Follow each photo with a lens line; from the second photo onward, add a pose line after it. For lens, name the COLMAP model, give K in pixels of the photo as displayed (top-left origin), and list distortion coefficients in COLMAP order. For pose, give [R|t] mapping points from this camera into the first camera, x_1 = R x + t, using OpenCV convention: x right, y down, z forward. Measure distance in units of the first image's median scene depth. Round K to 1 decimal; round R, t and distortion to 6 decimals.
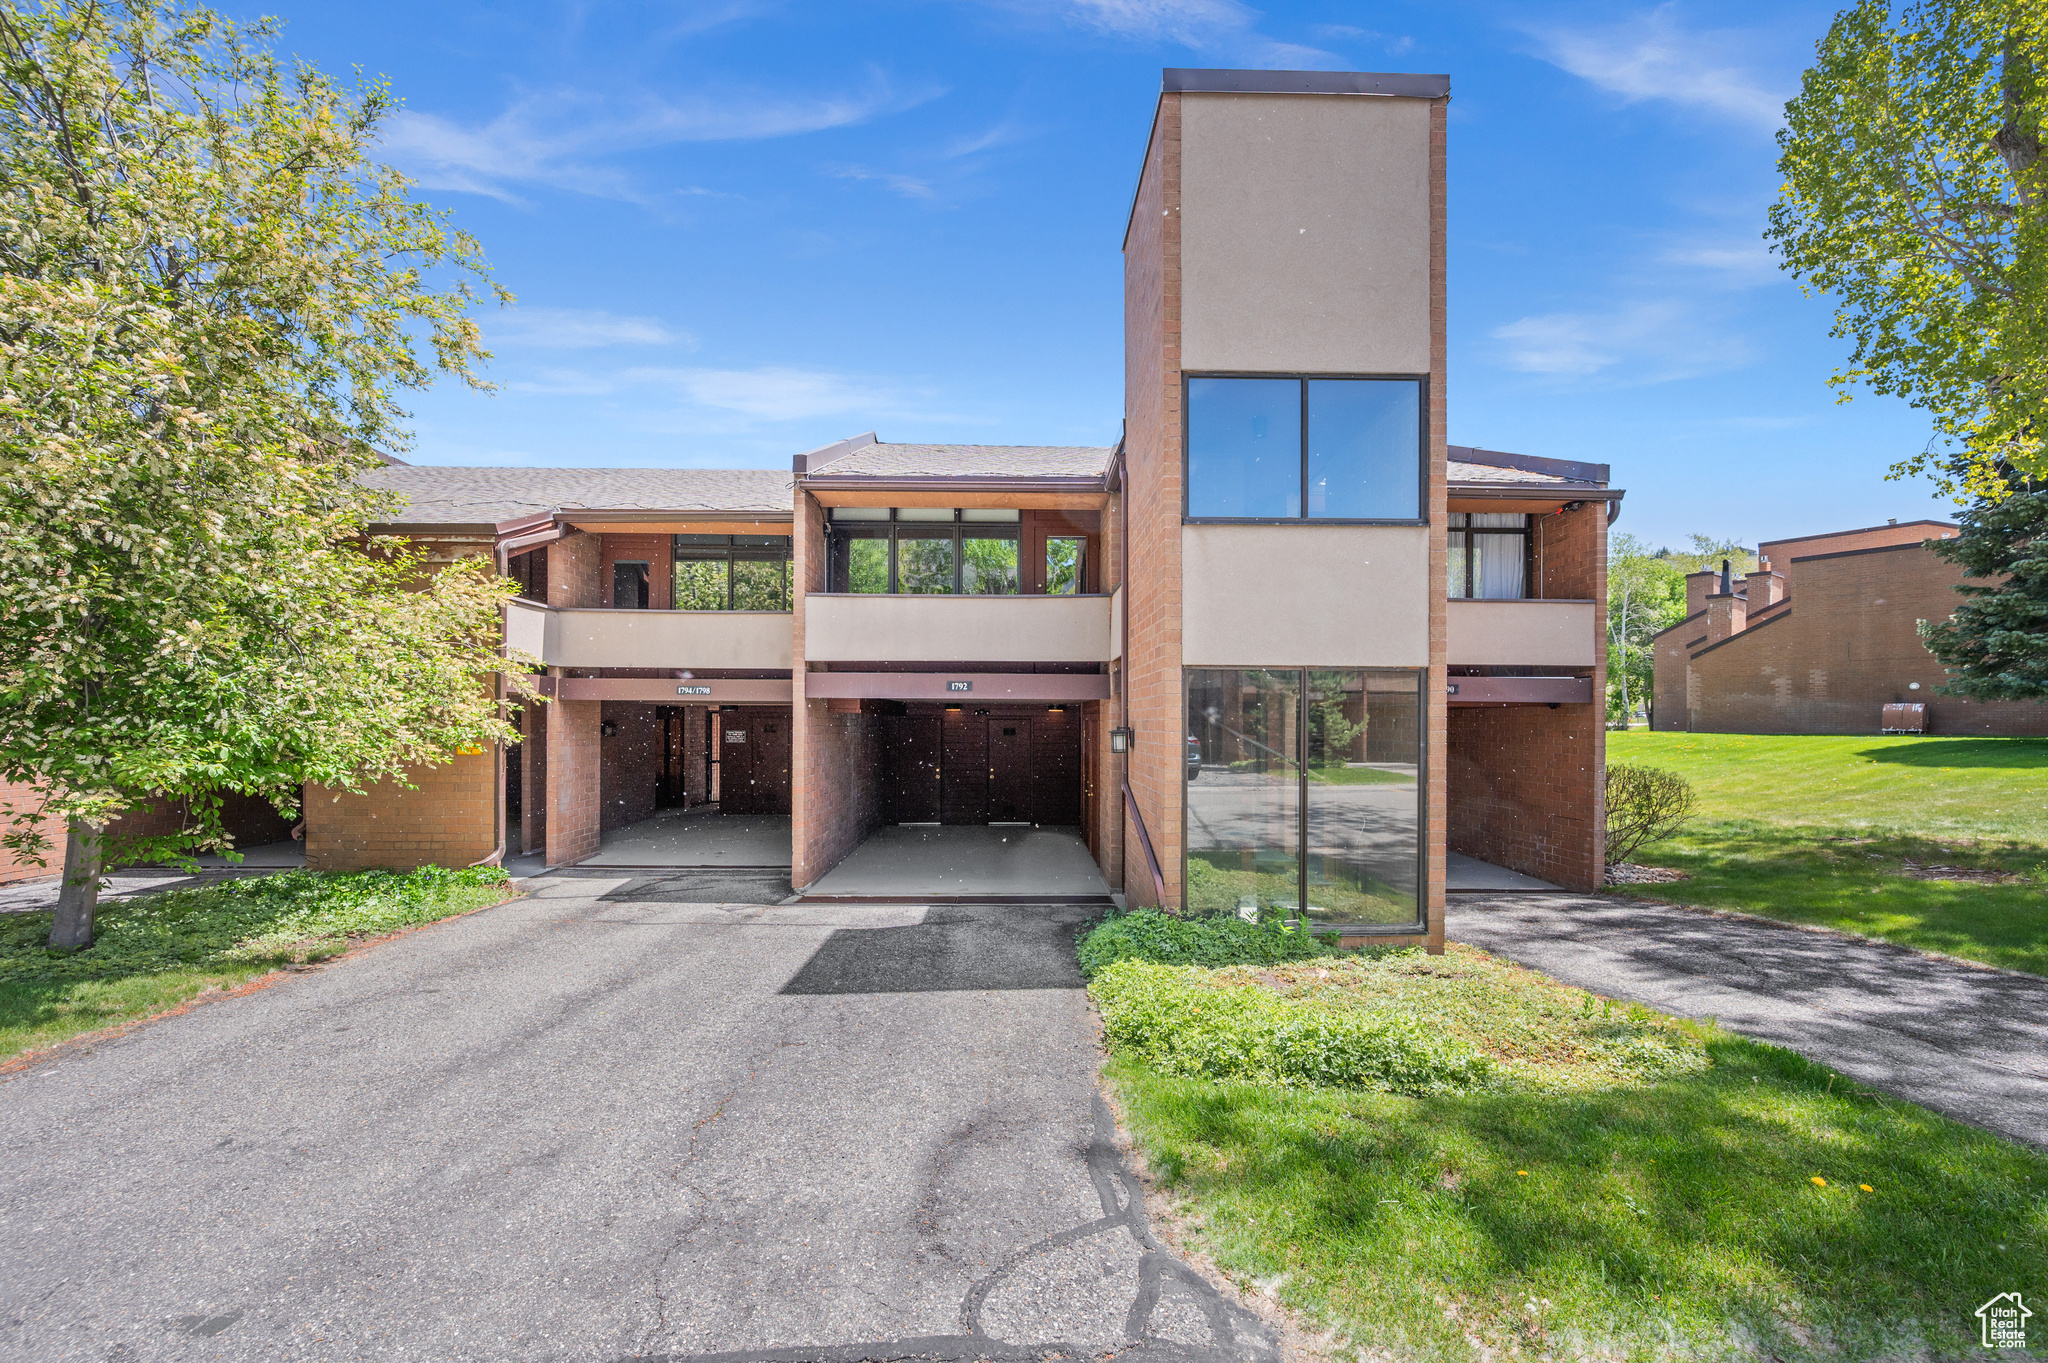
lens RADIAL K [[833.5, 0, 1030.3], [0, 833.5, 696.0], [0, 0, 1]] dist [-0.000220, -0.000545]
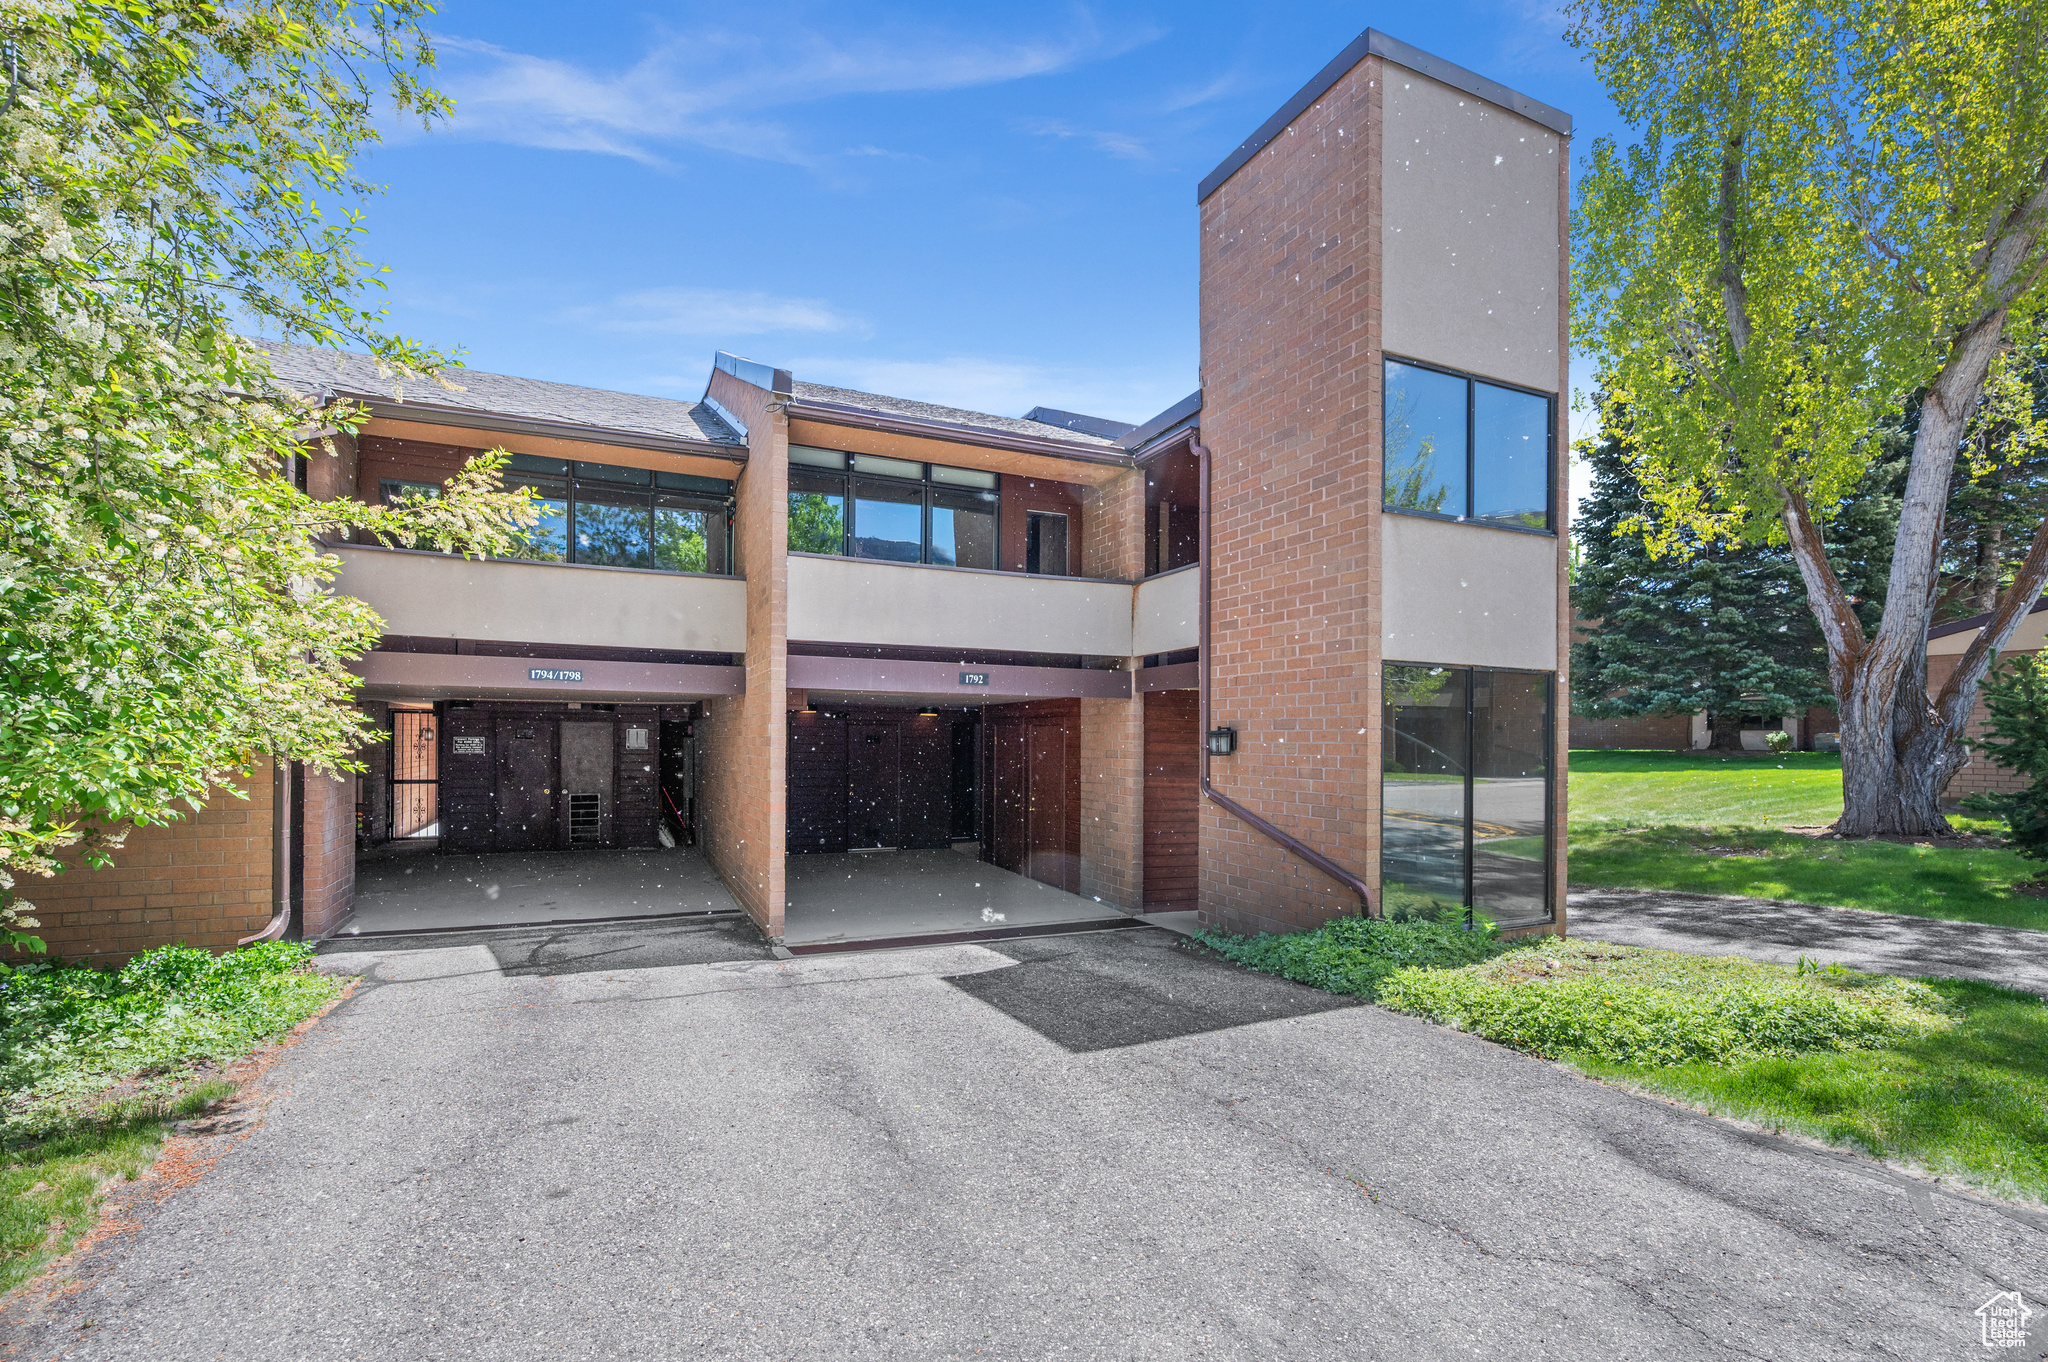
lens RADIAL K [[941.2, 0, 1023.4], [0, 941.2, 711.5], [0, 0, 1]] dist [-0.001187, -0.000072]
pose [[0.915558, 0.017019, 0.401826, -0.615390], [-0.018232, 0.999833, -0.000805, 0.030248], [-0.401773, -0.006589, 0.915716, 0.177041]]
